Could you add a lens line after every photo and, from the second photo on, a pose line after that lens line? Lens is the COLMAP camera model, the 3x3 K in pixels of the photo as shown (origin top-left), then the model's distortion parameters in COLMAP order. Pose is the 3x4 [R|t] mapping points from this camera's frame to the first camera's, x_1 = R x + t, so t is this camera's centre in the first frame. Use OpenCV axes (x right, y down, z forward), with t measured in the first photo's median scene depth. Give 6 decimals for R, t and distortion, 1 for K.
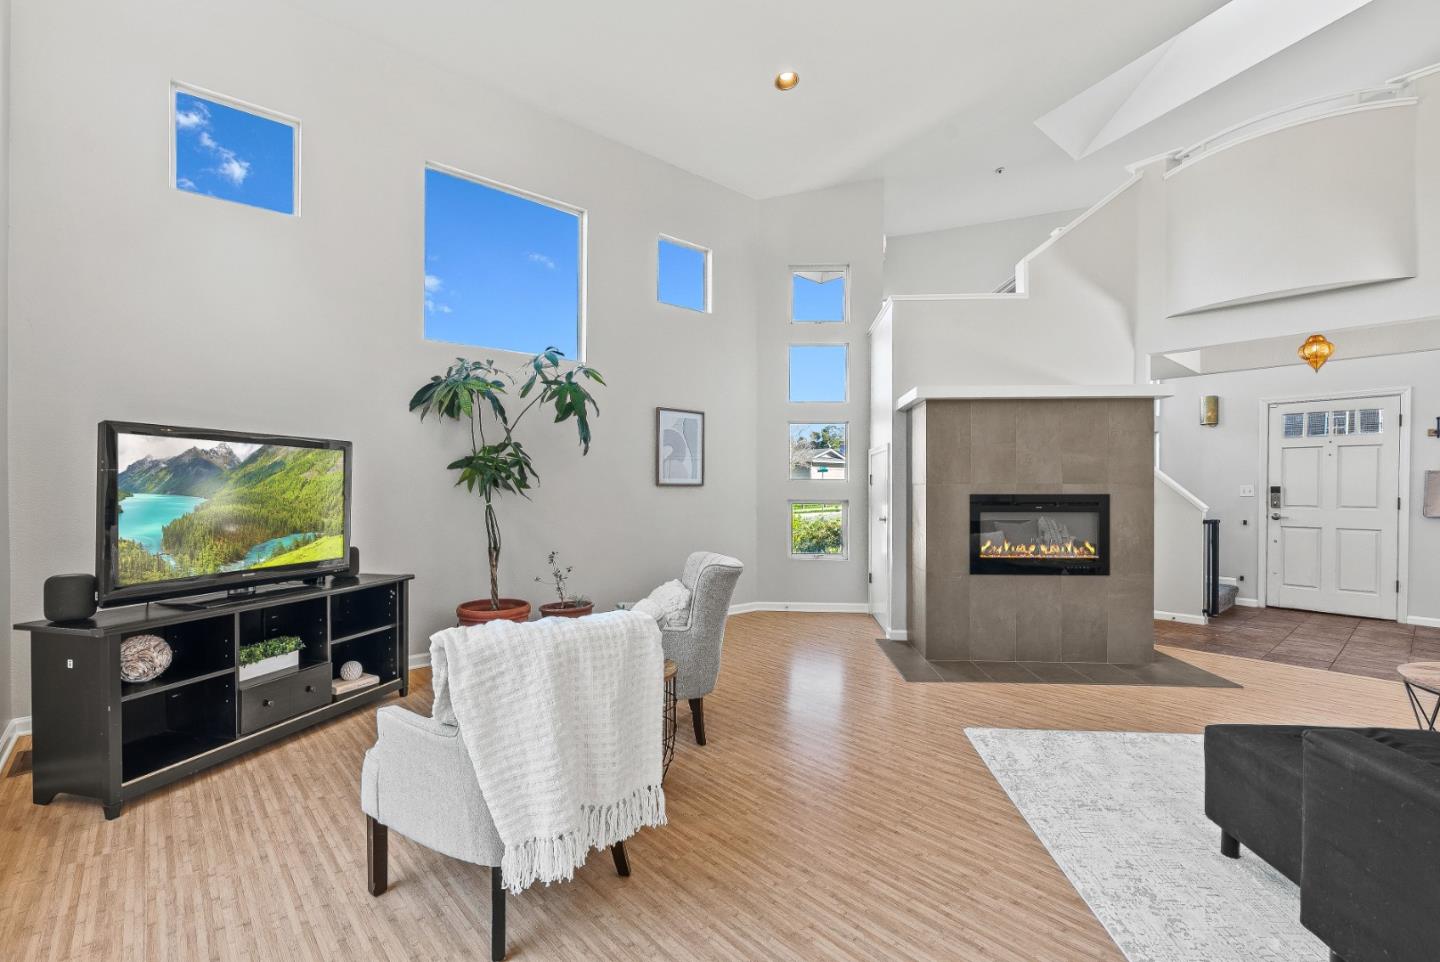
lens RADIAL K [[641.5, 0, 723.8], [0, 641.5, 486.1], [0, 0, 1]] dist [-0.010340, 0.005395]
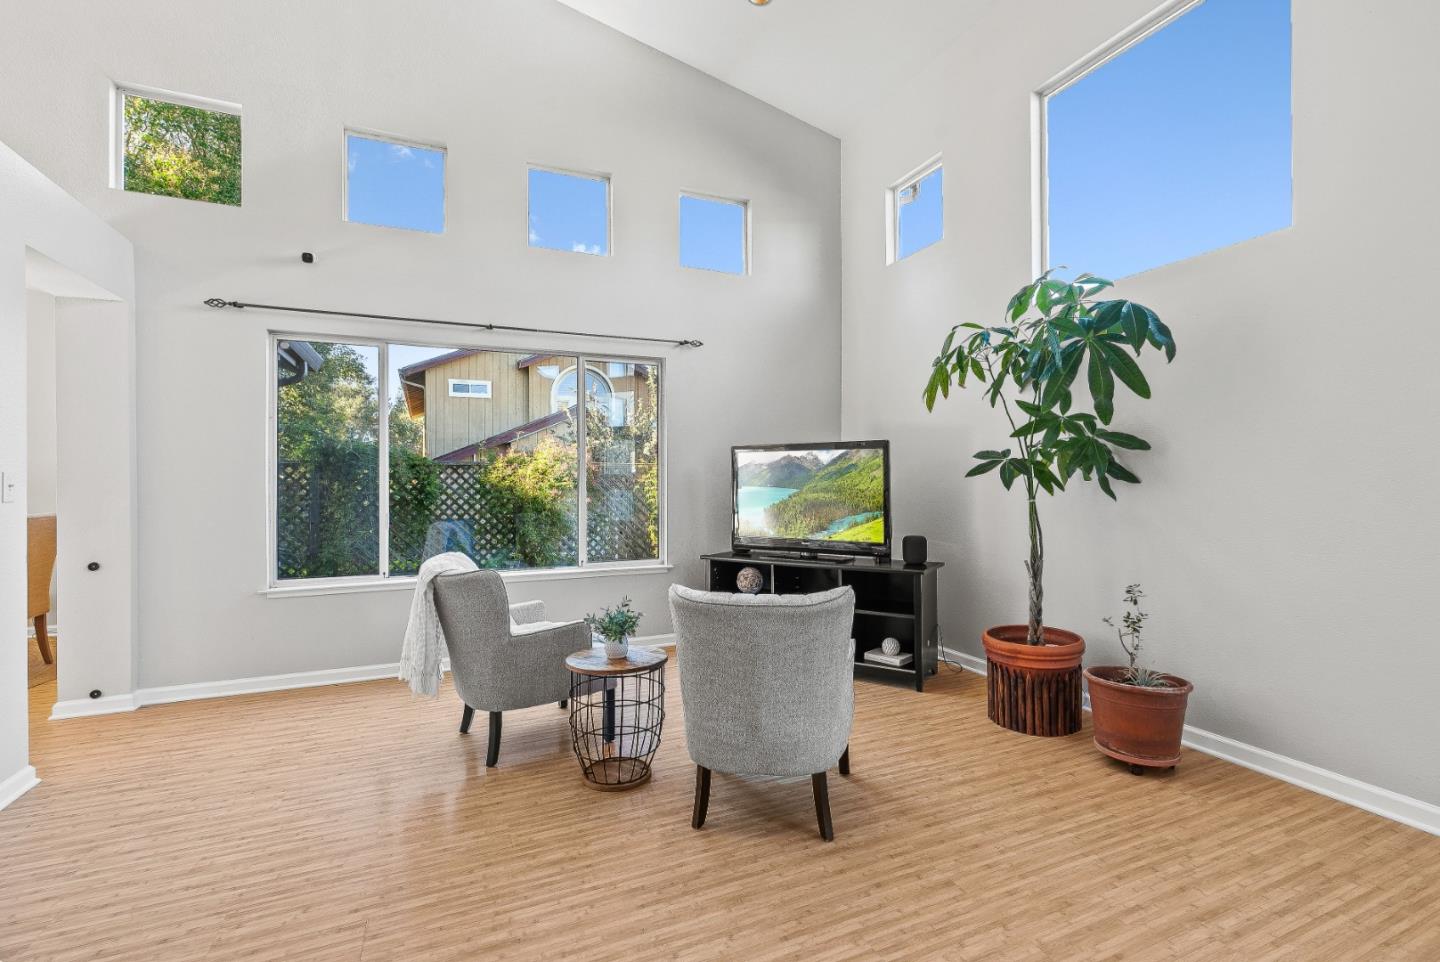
lens RADIAL K [[641.5, 0, 721.3], [0, 641.5, 481.4], [0, 0, 1]] dist [-0.010340, 0.005395]
pose [[-0.302334, -0.003549, -0.953195, 0.452840], [0.011762, 0.999903, -0.007454, 0.005287], [0.953129, -0.013465, -0.302263, 0.850927]]
